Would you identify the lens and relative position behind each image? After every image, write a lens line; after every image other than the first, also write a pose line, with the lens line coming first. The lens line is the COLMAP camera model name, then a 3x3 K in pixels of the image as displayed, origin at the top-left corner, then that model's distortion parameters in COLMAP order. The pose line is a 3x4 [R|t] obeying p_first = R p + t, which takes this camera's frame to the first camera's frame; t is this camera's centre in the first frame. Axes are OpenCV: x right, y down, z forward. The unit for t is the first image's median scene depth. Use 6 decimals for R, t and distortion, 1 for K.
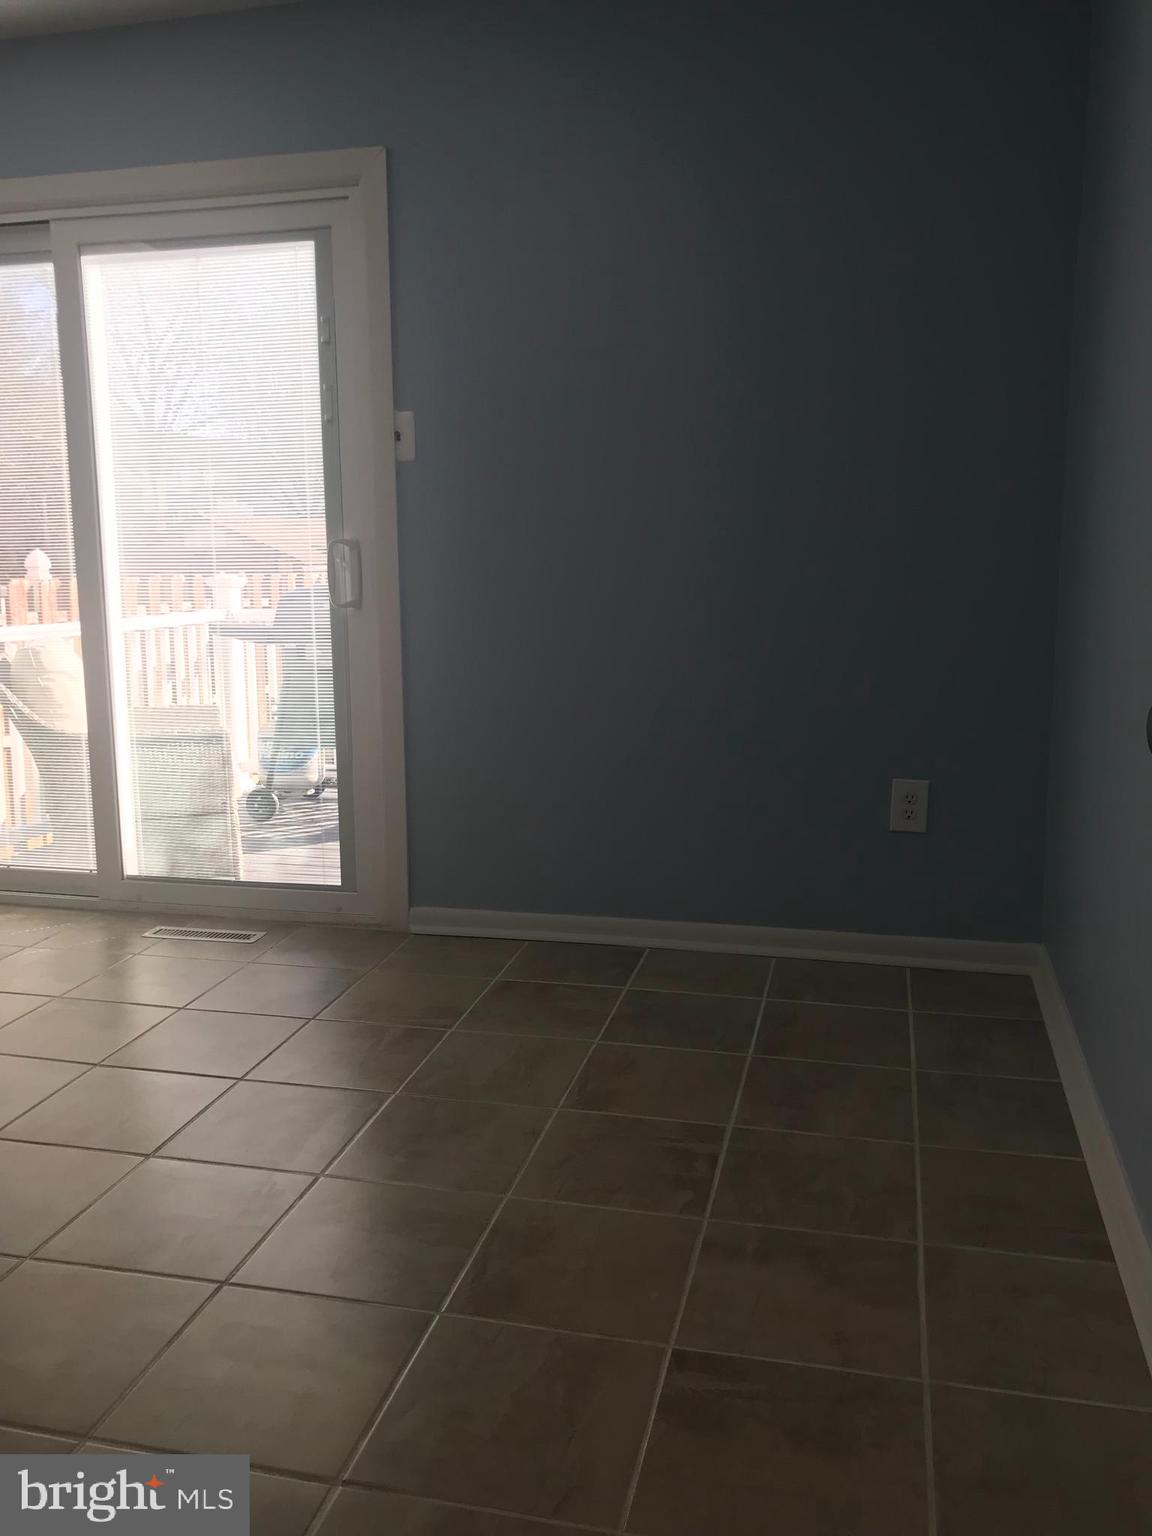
lens RADIAL K [[1255.8, 0, 573.7], [0, 1255.8, 770.8], [0, 0, 1]] dist [0.002124, -0.000707]
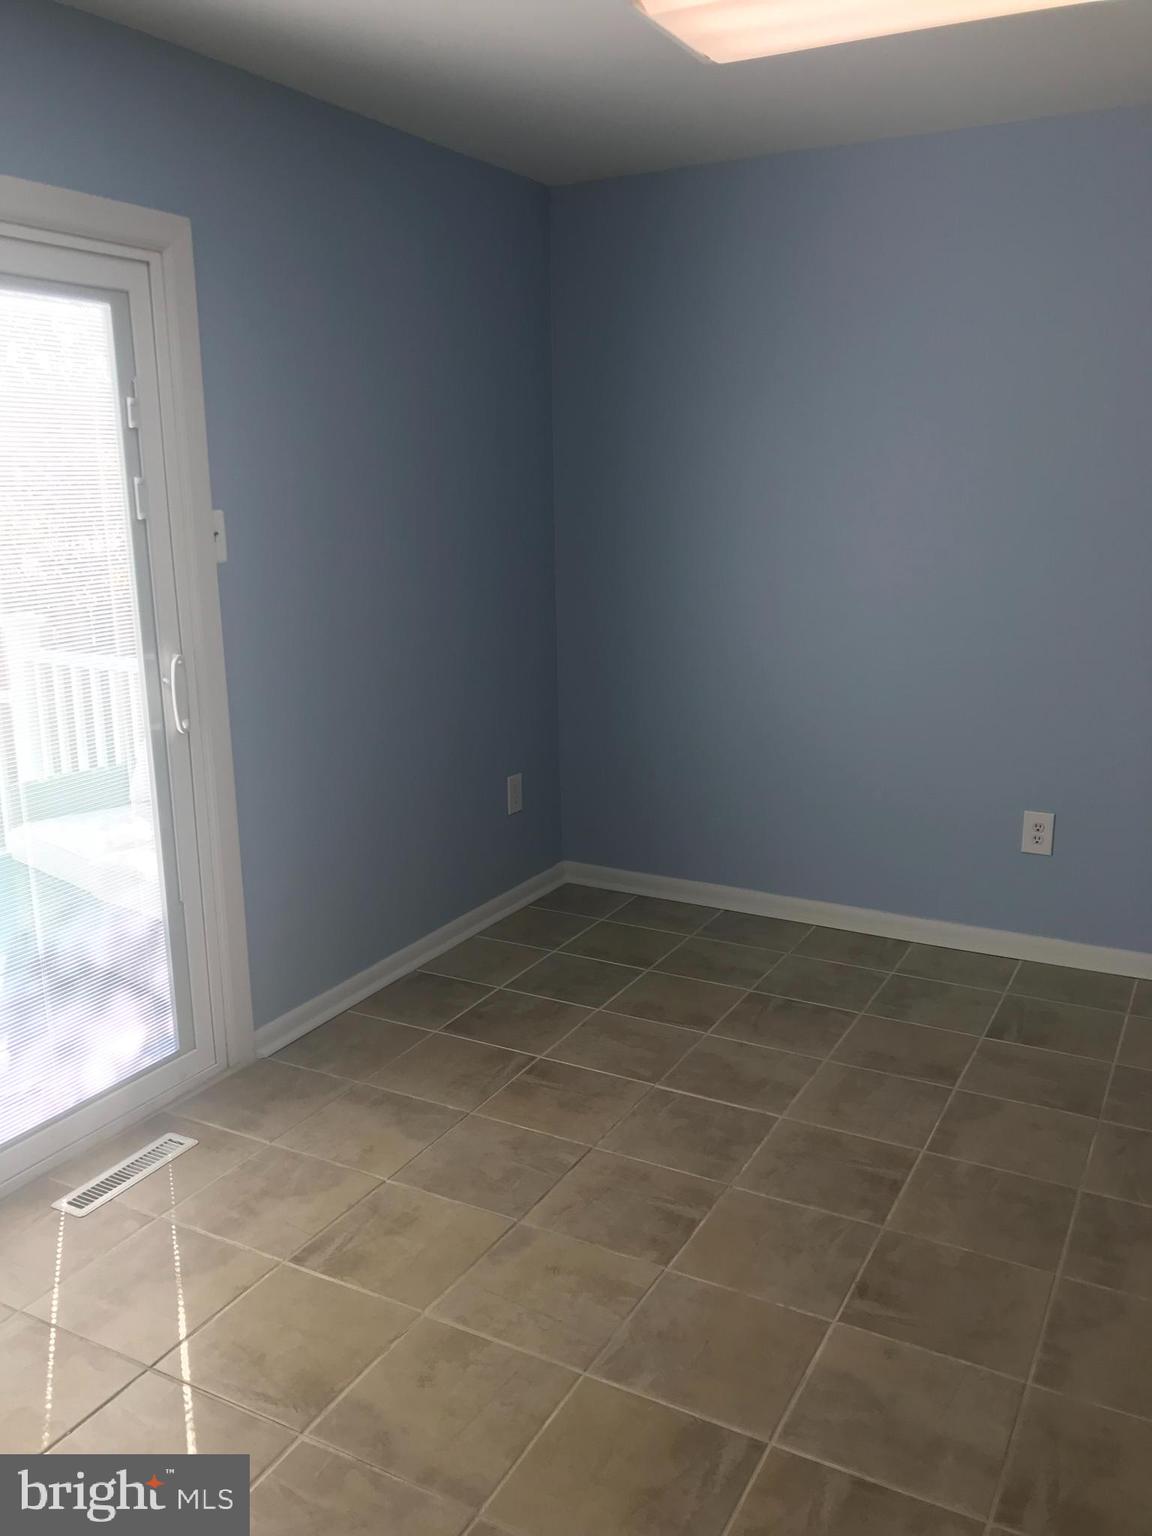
lens RADIAL K [[1255.8, 0, 584.0], [0, 1255.8, 764.3], [0, 0, 1]] dist [0.002124, -0.000707]
pose [[0.241985, -0.208594, 0.947593, -0.977898], [0.171772, 0.970402, 0.169750, -0.216124], [-0.954954, 0.121693, 0.270653, 0.517987]]
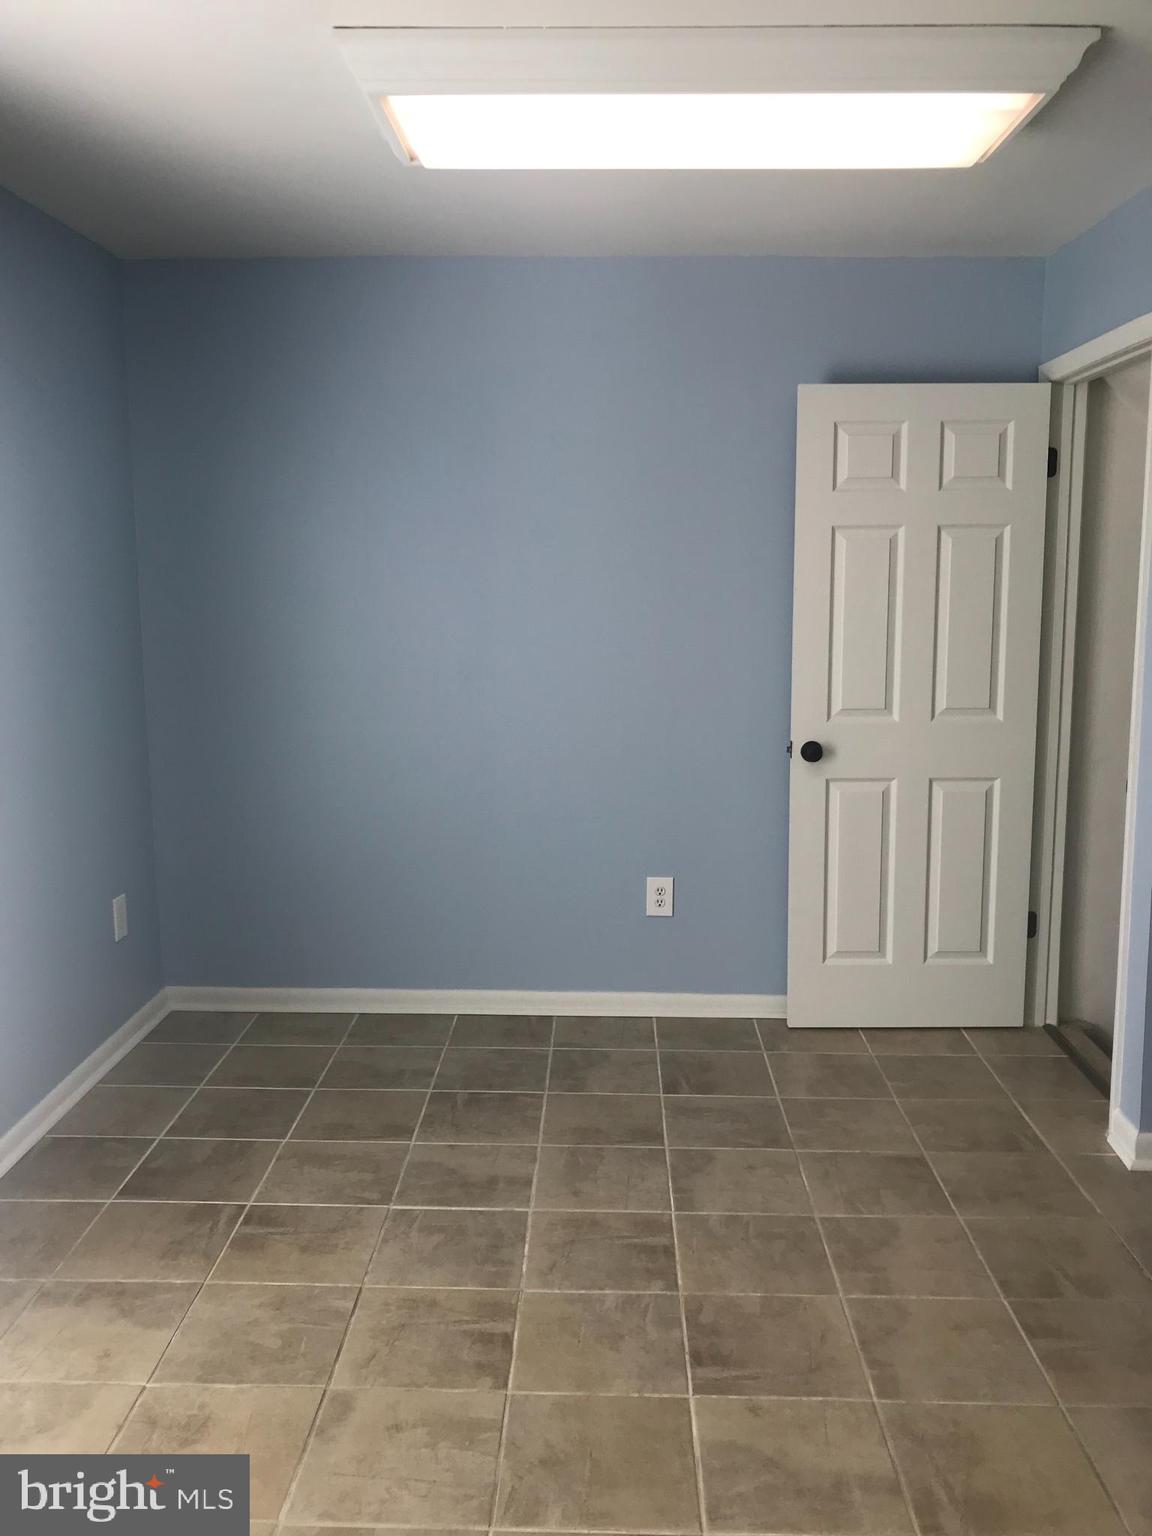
lens RADIAL K [[1255.8, 0, 578.6], [0, 1255.8, 765.3], [0, 0, 1]] dist [0.002124, -0.000707]
pose [[-0.217624, -0.136517, 0.966438, -0.960368], [0.170790, 0.969567, 0.175418, -0.245803], [-0.960974, 0.203233, -0.187685, 0.730030]]
